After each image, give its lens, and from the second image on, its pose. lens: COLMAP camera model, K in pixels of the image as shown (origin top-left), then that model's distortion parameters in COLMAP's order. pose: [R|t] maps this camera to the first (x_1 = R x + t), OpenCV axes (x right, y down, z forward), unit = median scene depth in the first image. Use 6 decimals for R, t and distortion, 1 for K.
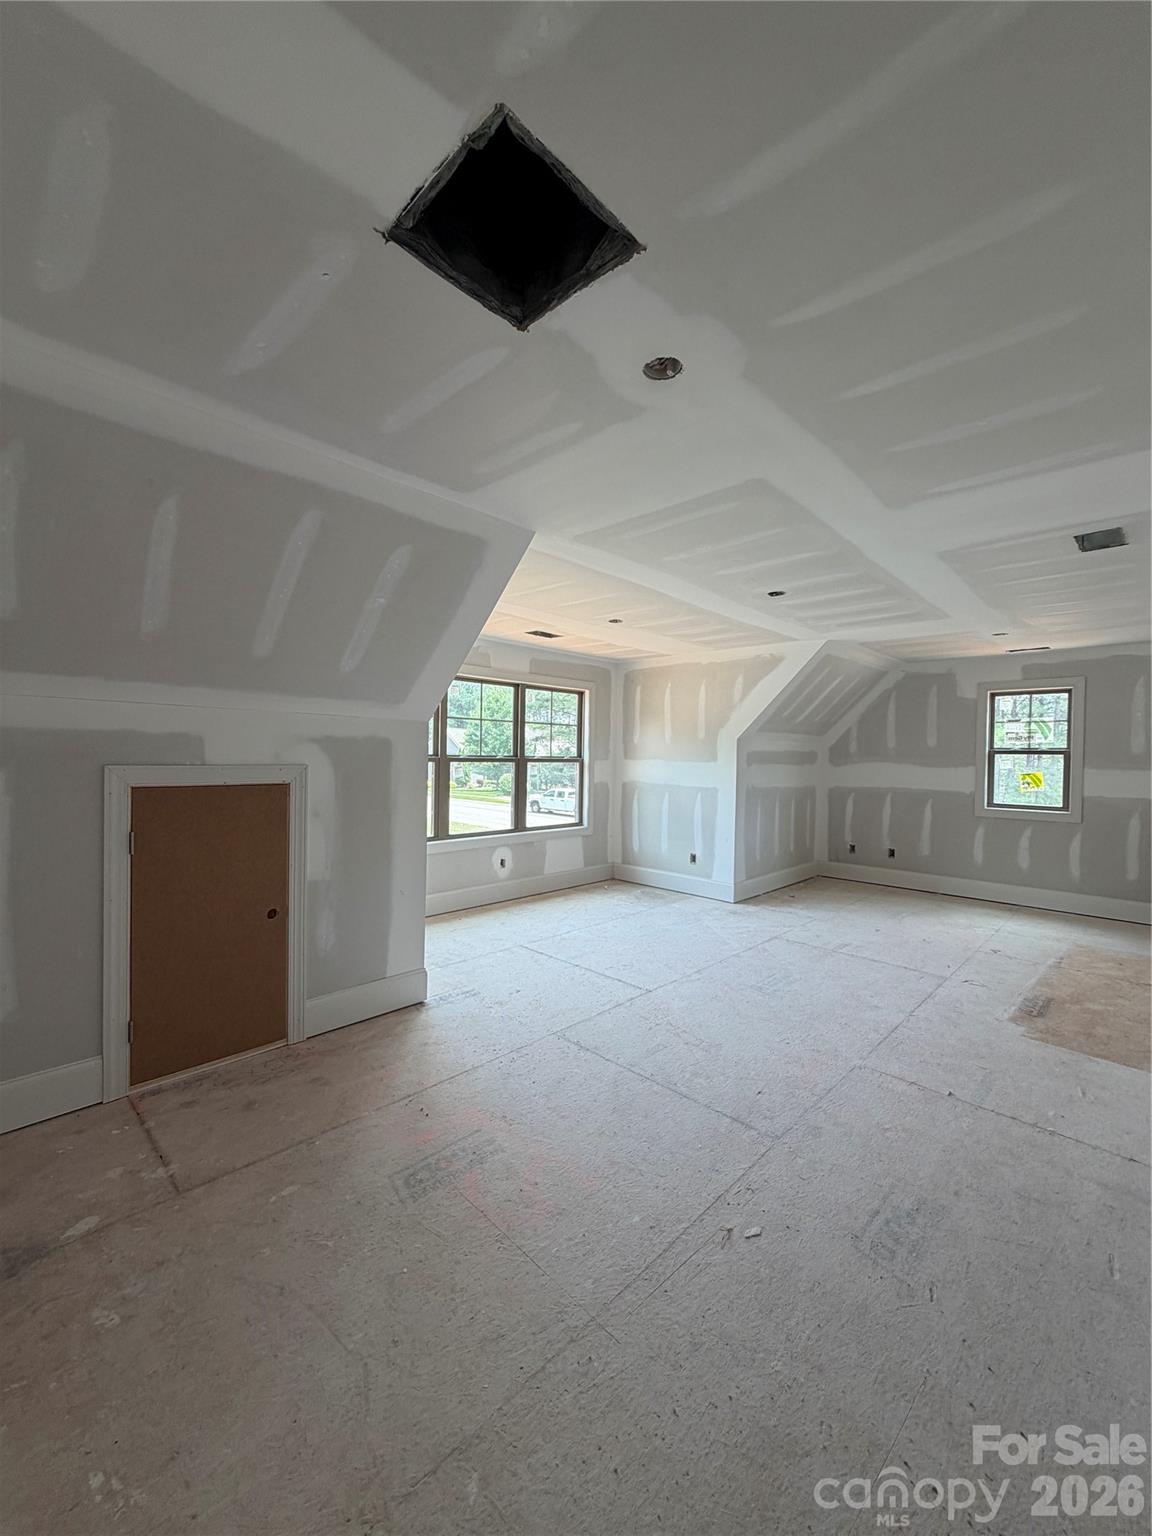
lens RADIAL K [[616.4, 0, 575.8], [0, 616.4, 766.3], [0, 0, 1]] dist [-0.000316, -0.000151]
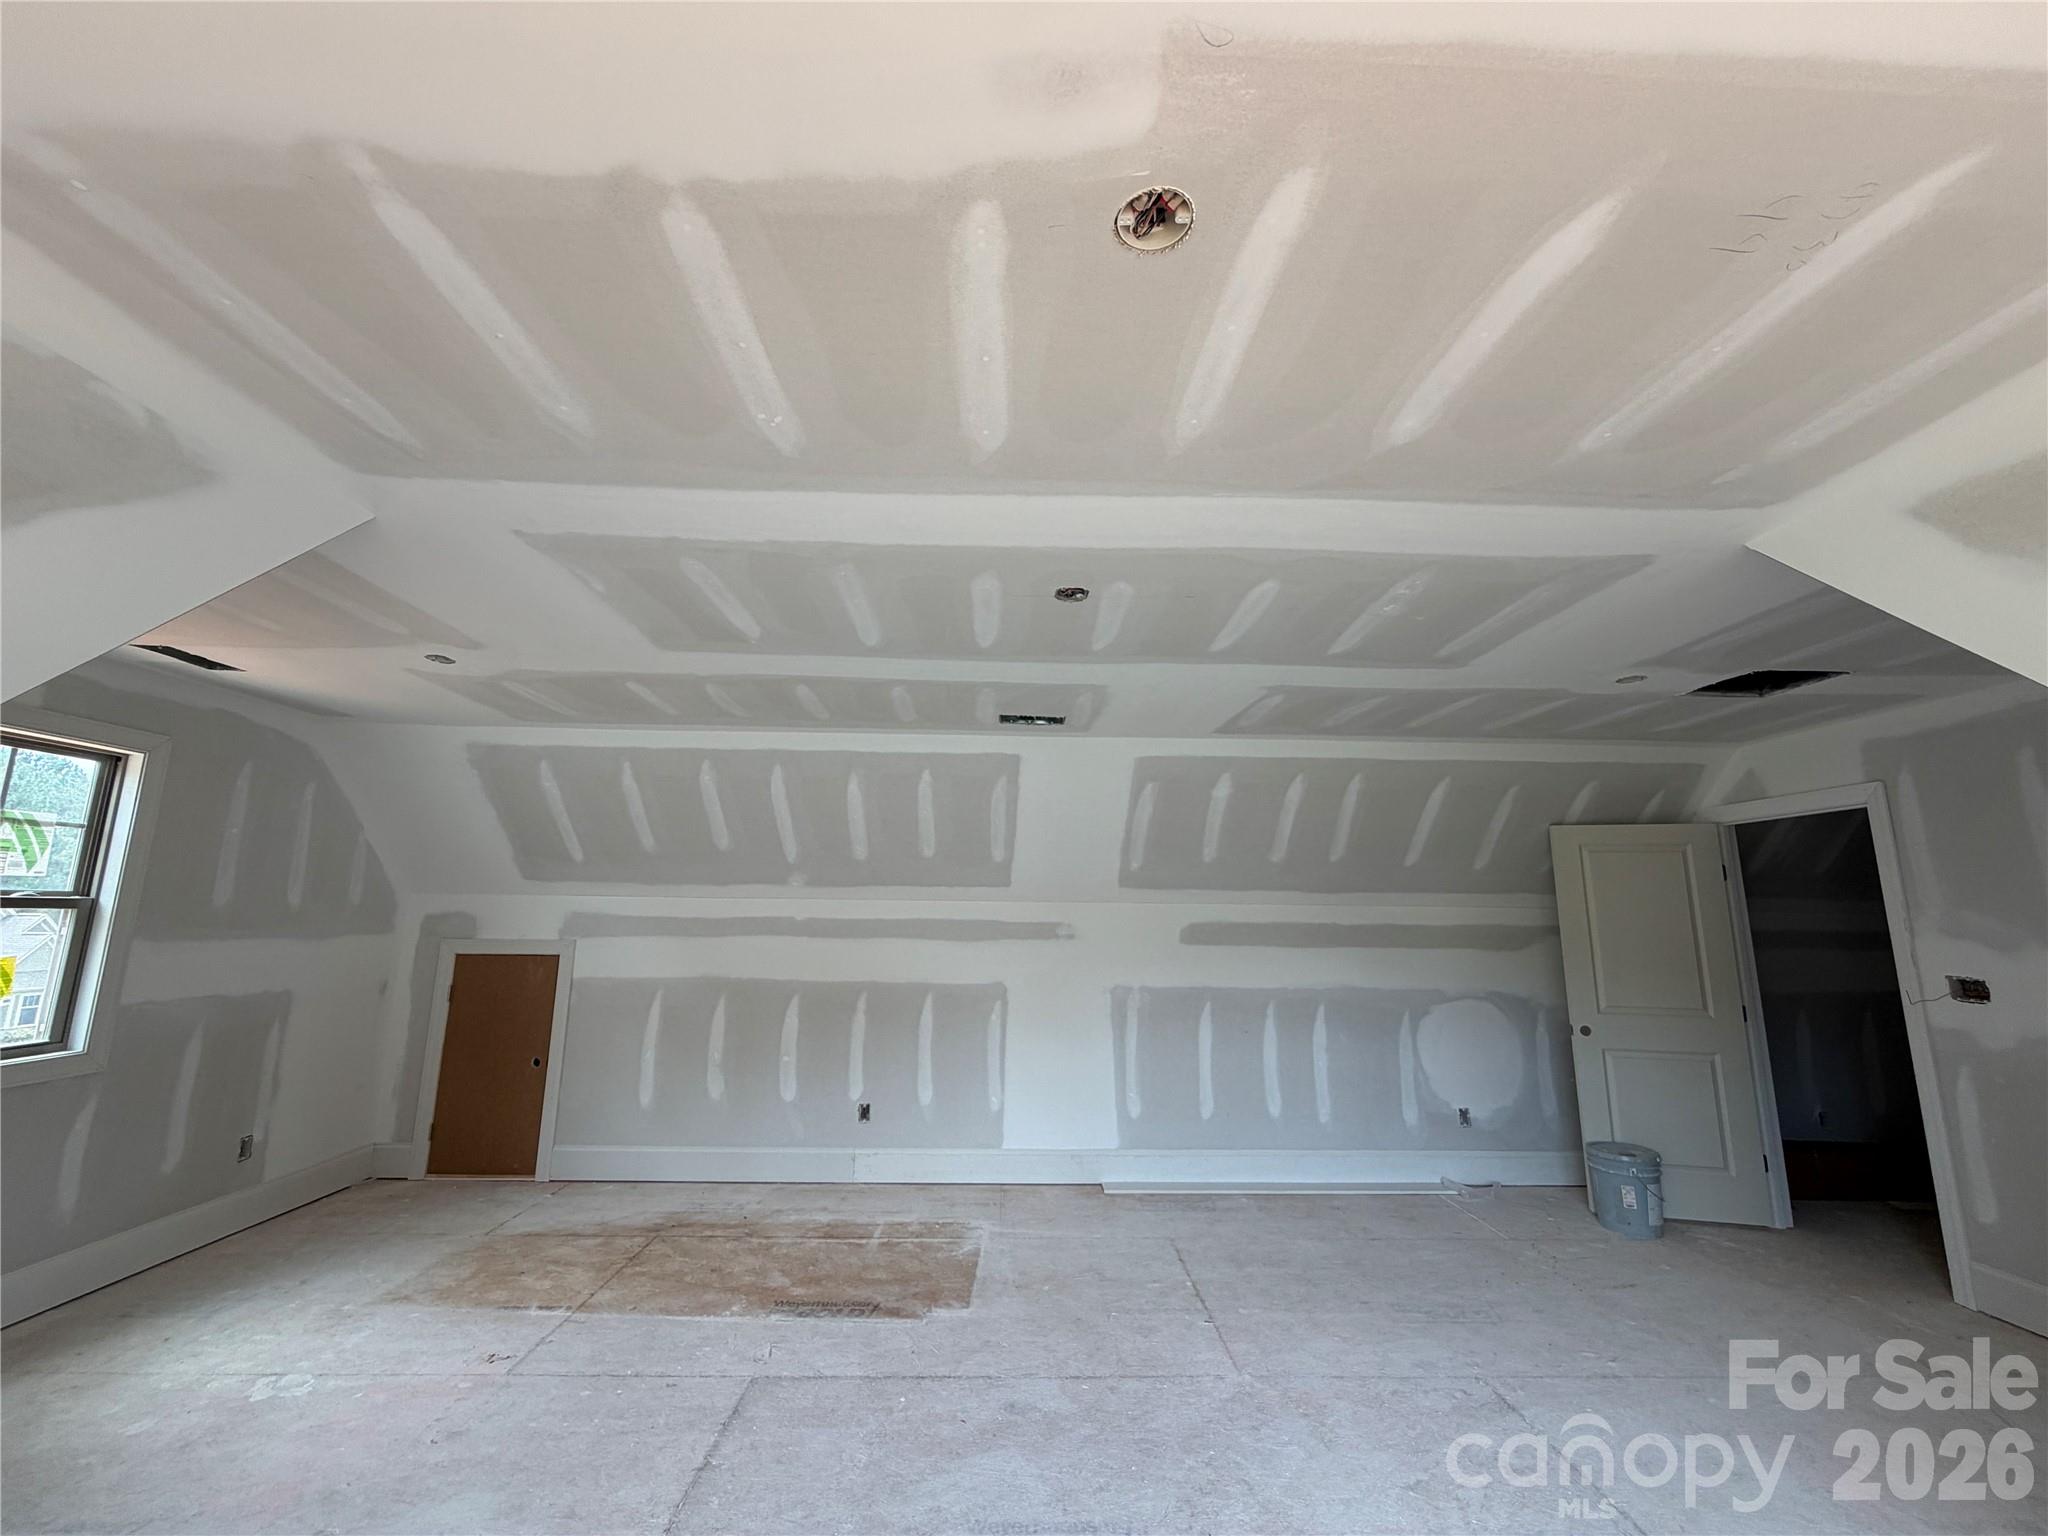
lens RADIAL K [[821.9, 0, 1025.5], [0, 821.9, 756.5], [0, 0, 1]] dist [-0.000316, -0.000151]
pose [[-0.706645, 0.113256, 0.698445, -0.086765], [-0.006574, 0.986013, -0.166538, -0.049781], [-0.707537, -0.122275, -0.696017, 1.475234]]
